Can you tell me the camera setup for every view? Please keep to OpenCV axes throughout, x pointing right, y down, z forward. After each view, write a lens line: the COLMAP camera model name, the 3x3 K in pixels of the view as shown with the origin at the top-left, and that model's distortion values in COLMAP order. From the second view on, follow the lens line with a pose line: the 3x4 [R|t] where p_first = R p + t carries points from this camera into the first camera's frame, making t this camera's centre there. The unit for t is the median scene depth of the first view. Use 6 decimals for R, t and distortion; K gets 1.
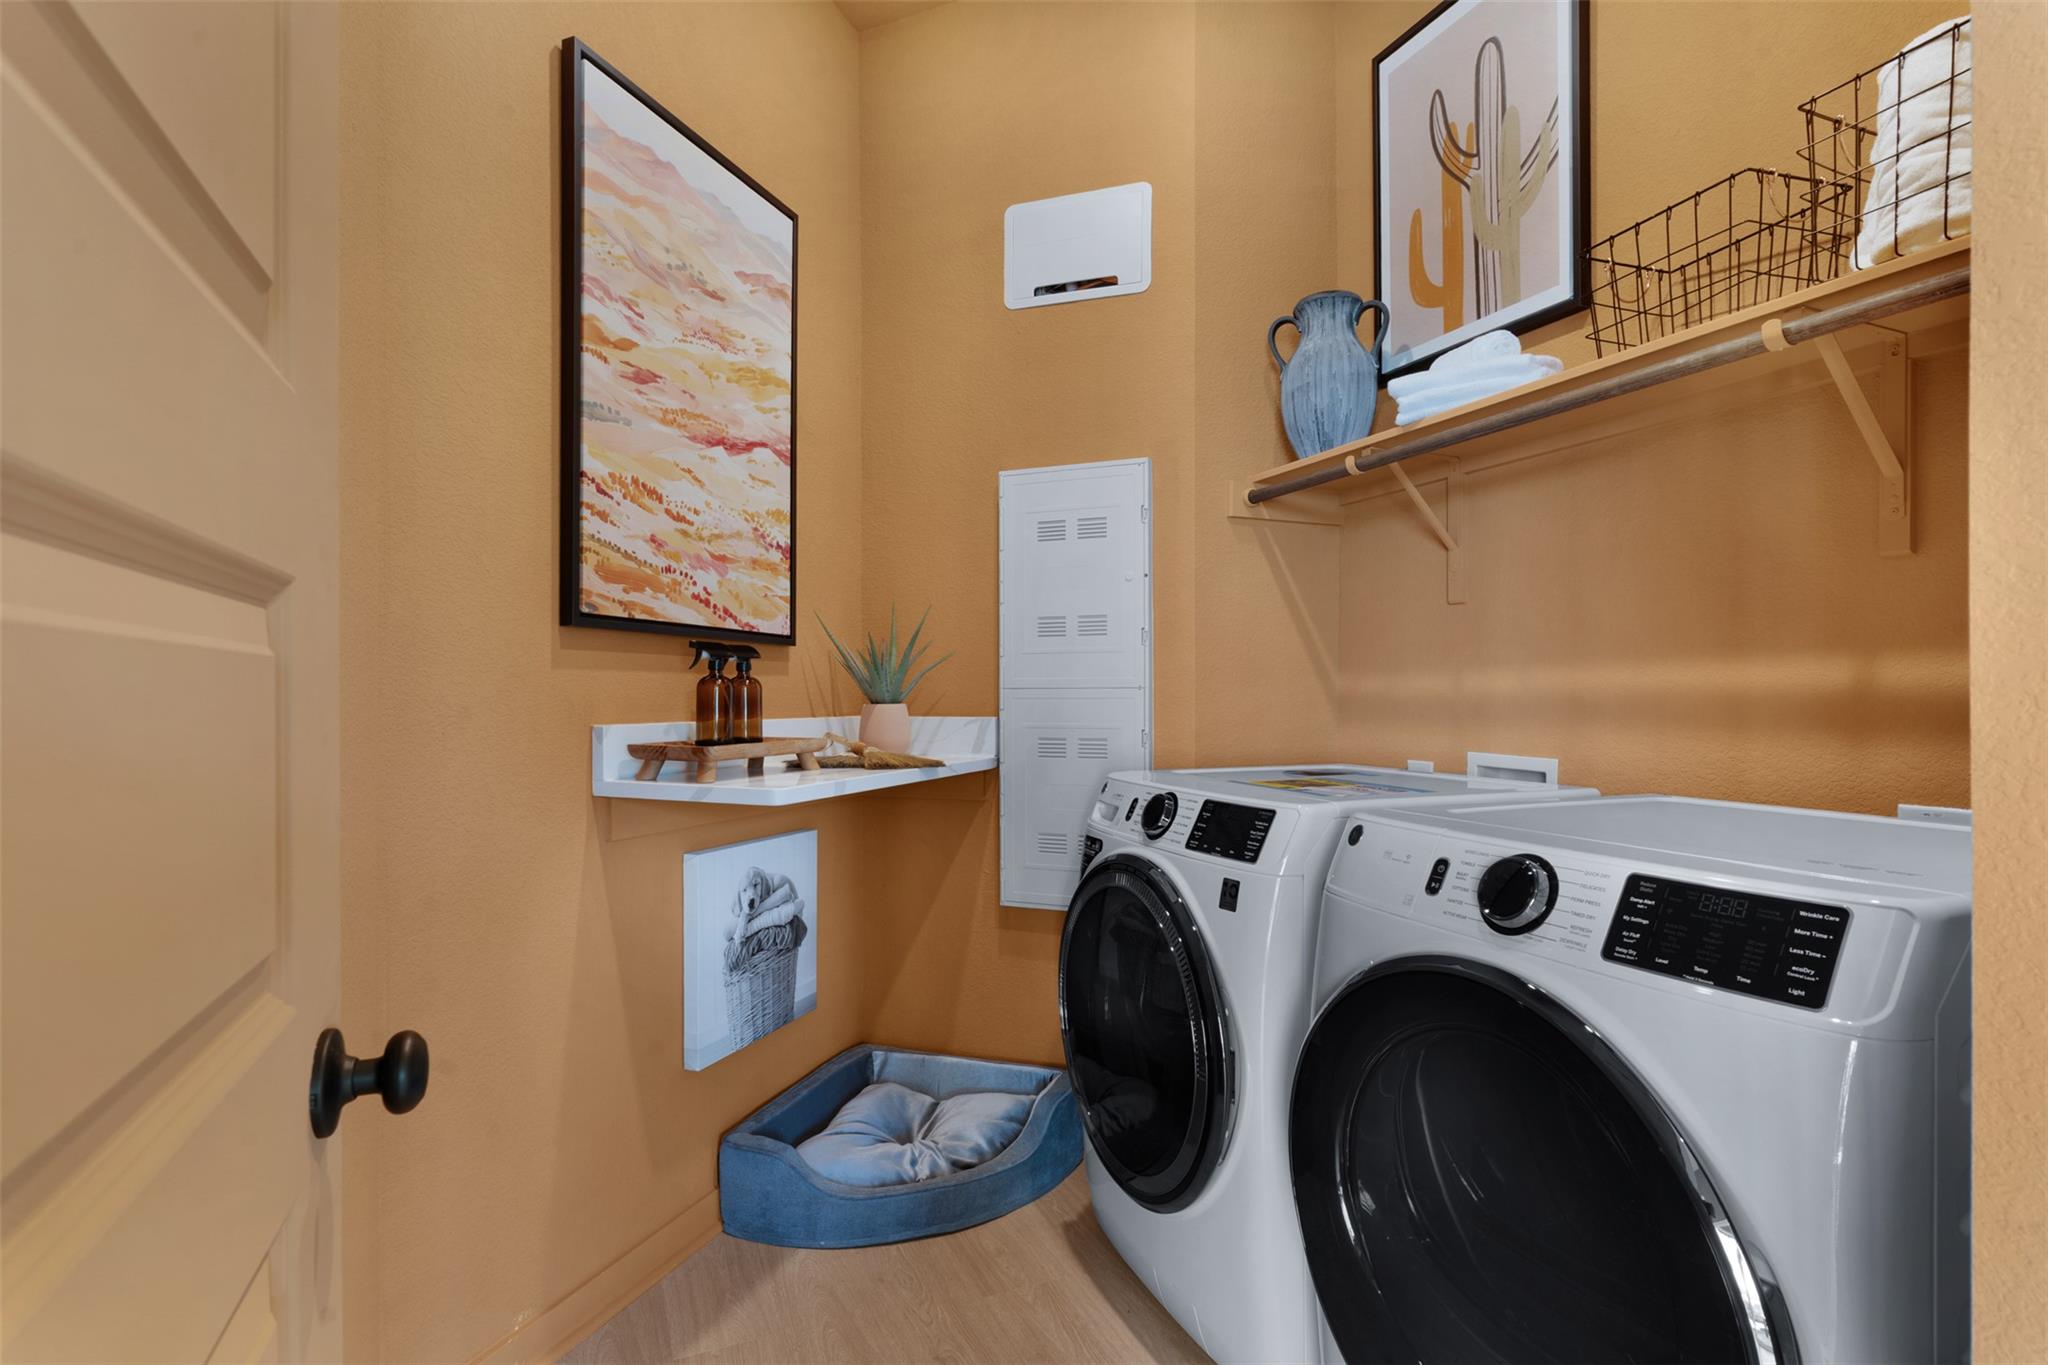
lens RADIAL K [[1007.3, 0, 1024.0], [0, 1007.3, 682.5], [0, 0, 1]] dist [0.001040, -0.000190]
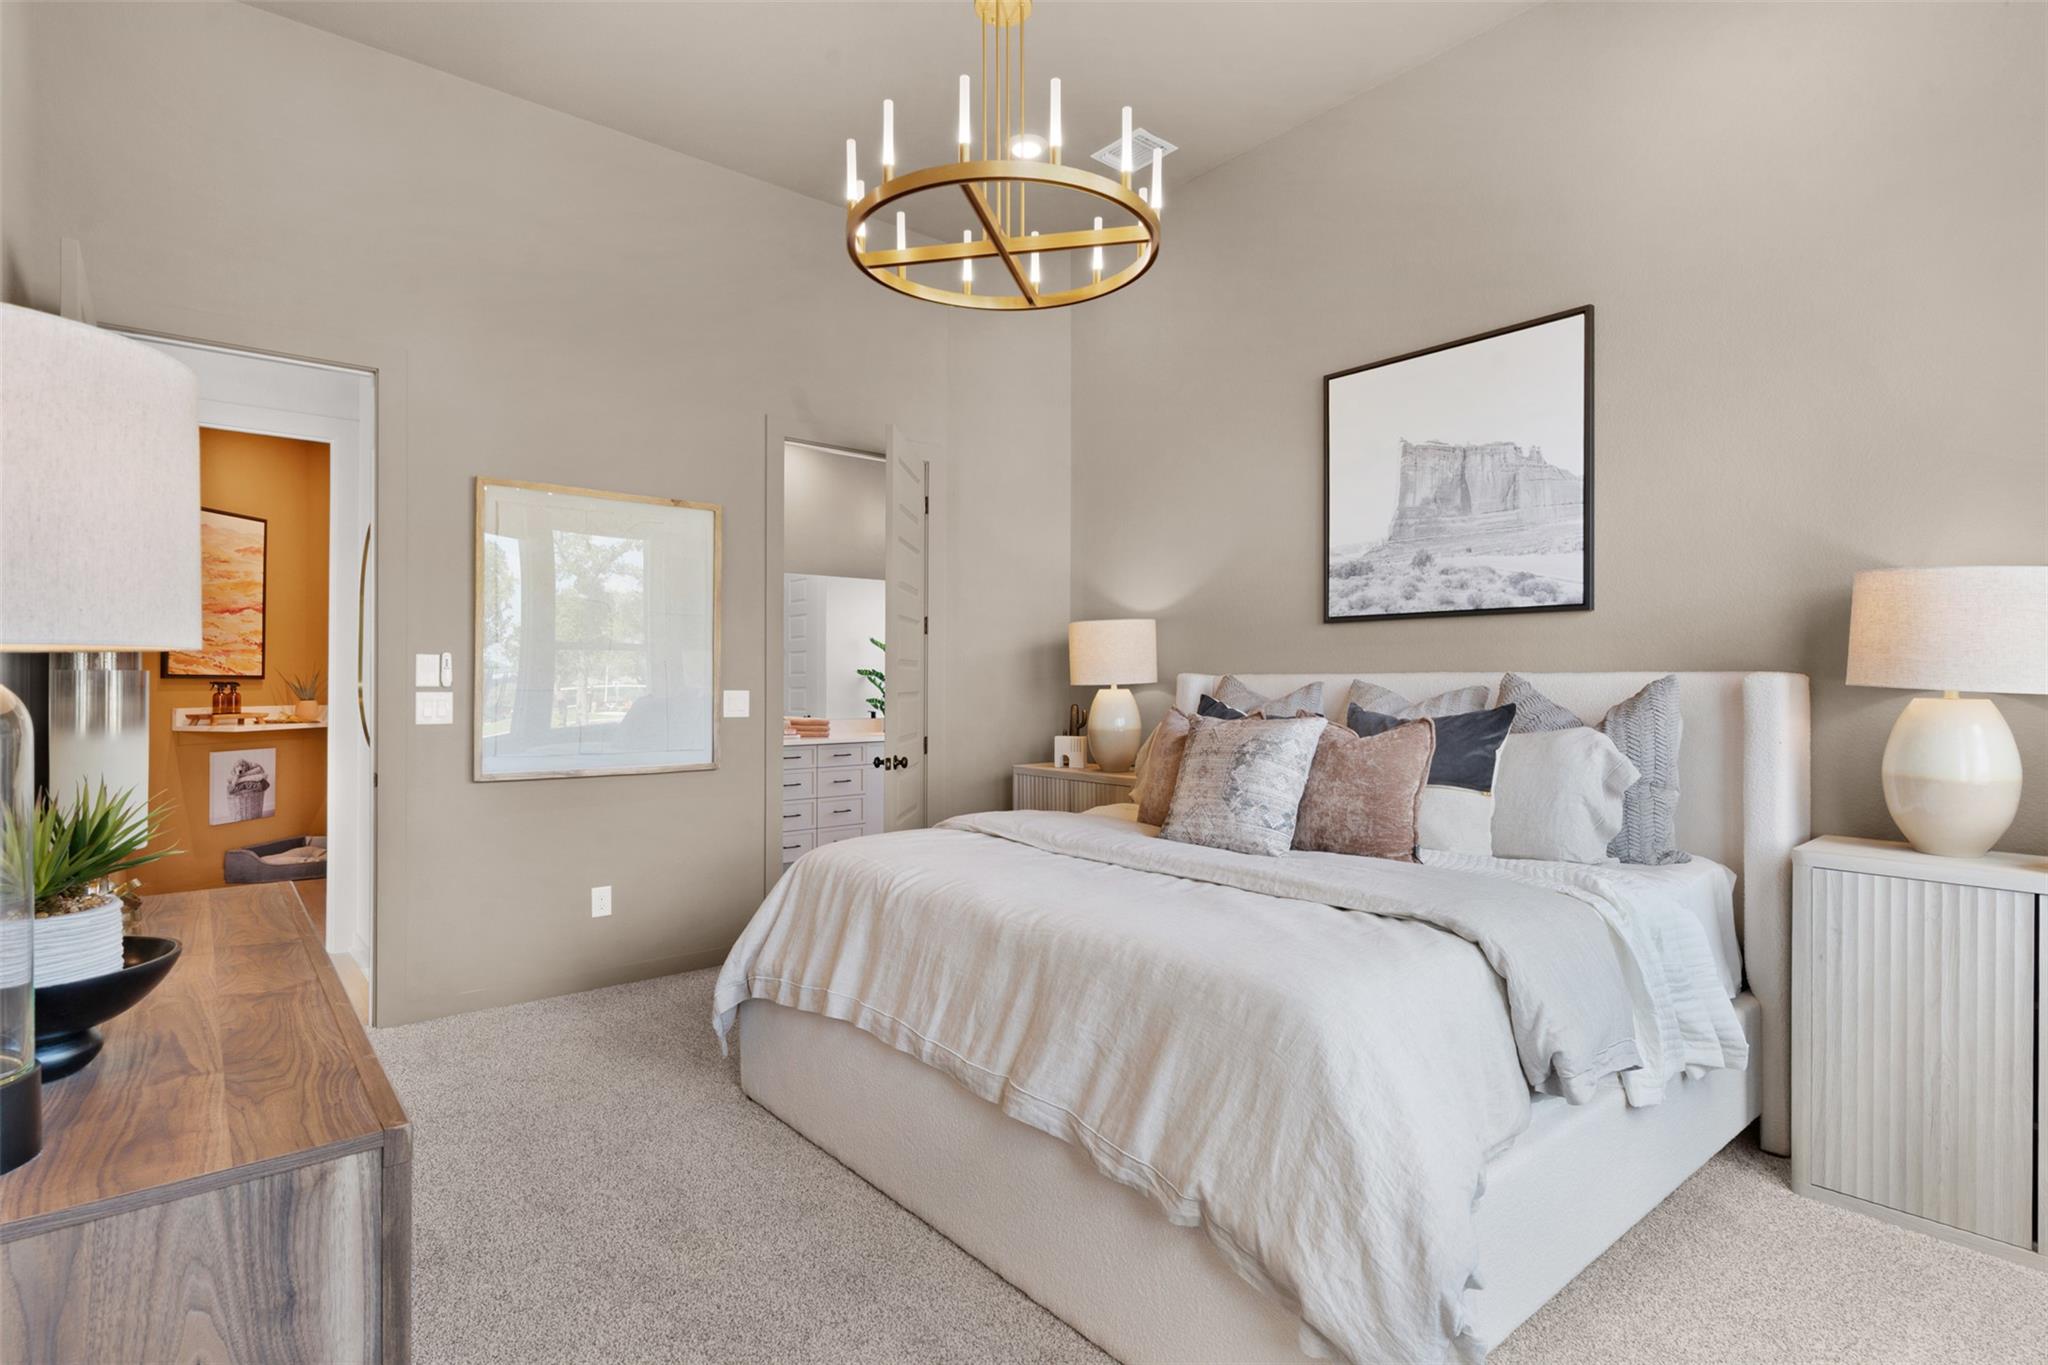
lens RADIAL K [[1003.9, 0, 1029.8], [0, 1003.9, 671.7], [0, 0, 1]] dist [0.002425, 0.000376]
pose [[0.959353, 0.008195, 0.282091, 1.060803], [-0.008413, 0.999965, -0.000441, -0.079353], [-0.282084, -0.001950, 0.959388, -2.343198]]
